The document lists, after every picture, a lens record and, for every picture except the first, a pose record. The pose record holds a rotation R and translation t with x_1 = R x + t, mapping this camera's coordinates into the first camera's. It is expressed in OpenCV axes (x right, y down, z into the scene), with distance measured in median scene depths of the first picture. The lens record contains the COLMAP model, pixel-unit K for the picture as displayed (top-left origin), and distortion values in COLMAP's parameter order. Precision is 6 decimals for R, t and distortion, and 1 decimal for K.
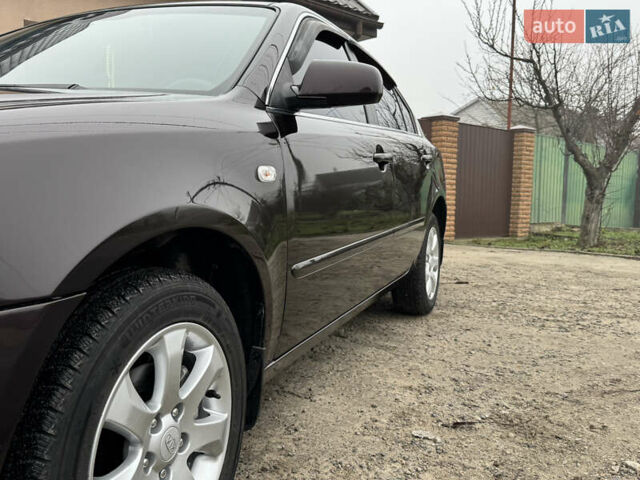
lens RADIAL K [[669.6, 0, 320.0], [0, 669.6, 240.0], [0, 0, 1]] dist [0.192801, -0.400085]
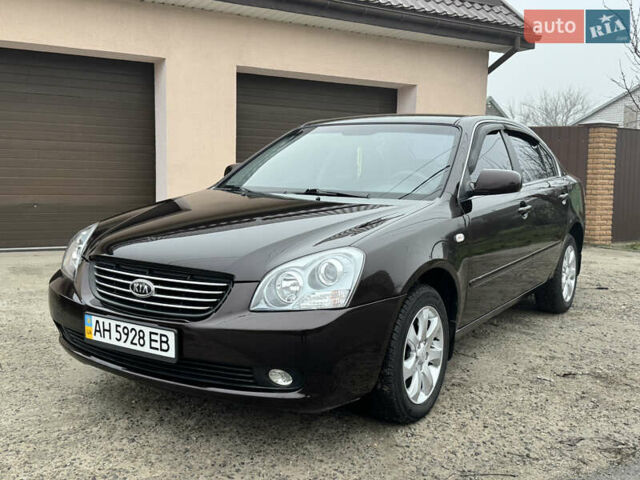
lens RADIAL K [[669.6, 0, 320.0], [0, 669.6, 240.0], [0, 0, 1]] dist [0.192801, -0.400085]
pose [[0.975872, 0.019354, -0.217485, -0.019619], [-0.017521, 0.999793, 0.010357, -0.043487], [0.217640, -0.006296, 0.976009, -0.472340]]
